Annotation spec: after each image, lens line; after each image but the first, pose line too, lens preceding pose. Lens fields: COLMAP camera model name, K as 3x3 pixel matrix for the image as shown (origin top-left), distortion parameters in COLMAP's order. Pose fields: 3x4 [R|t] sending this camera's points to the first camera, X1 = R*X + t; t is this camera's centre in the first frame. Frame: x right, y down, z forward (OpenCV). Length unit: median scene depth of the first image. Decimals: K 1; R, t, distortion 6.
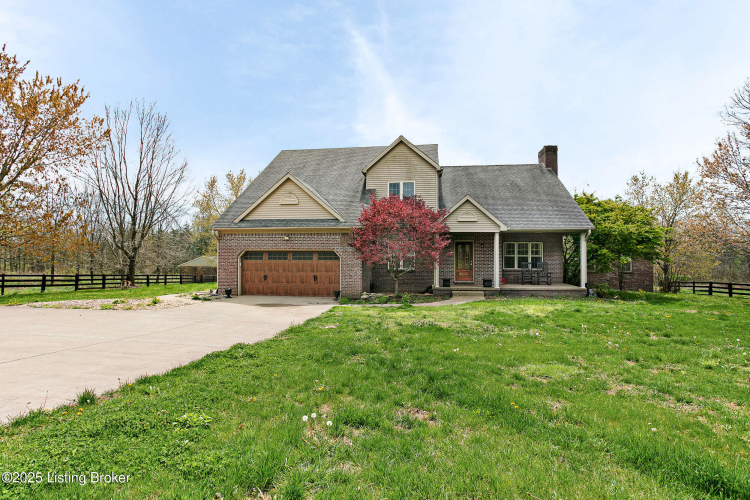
lens RADIAL K [[395.6, 0, 375.0], [0, 395.6, 250.0], [0, 0, 1]] dist [0.003316, 0.000319]
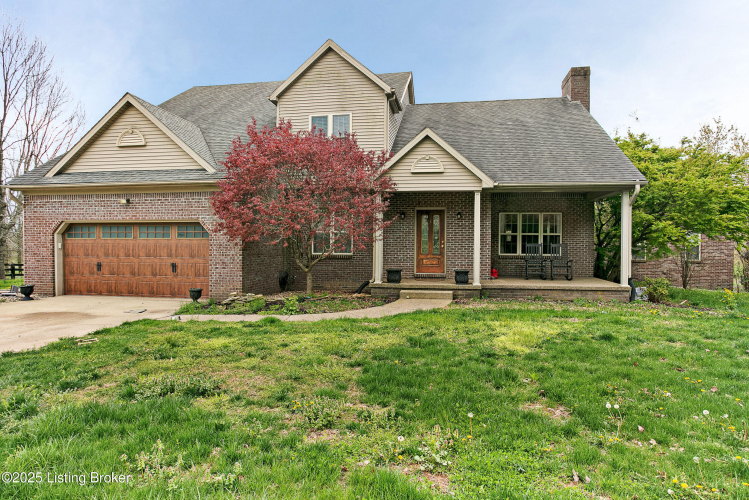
lens RADIAL K [[440.6, 0, 374.5], [0, 440.6, 250.0], [0, 0, 1]] dist [-0.001468, 0.001958]
pose [[0.998986, 0.002332, -0.044953, 0.179714], [-0.001068, 0.999604, 0.028110, 0.024008], [0.045001, -0.028034, 0.998594, 0.324895]]
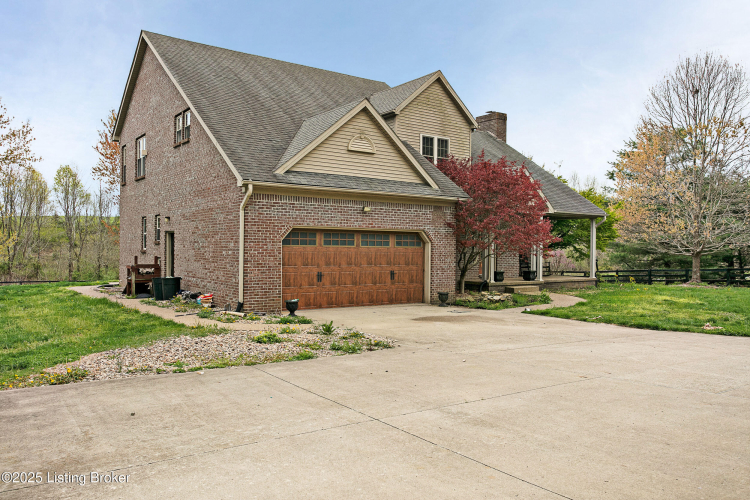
lens RADIAL K [[566.3, 0, 375.0], [0, 566.3, 250.0], [0, 0, 1]] dist [-0.002900, -0.000224]
pose [[0.732106, 0.003339, 0.681183, -0.749965], [-0.020824, 0.999630, 0.017481, 0.015892], [-0.680873, -0.026983, 0.731905, 0.349494]]
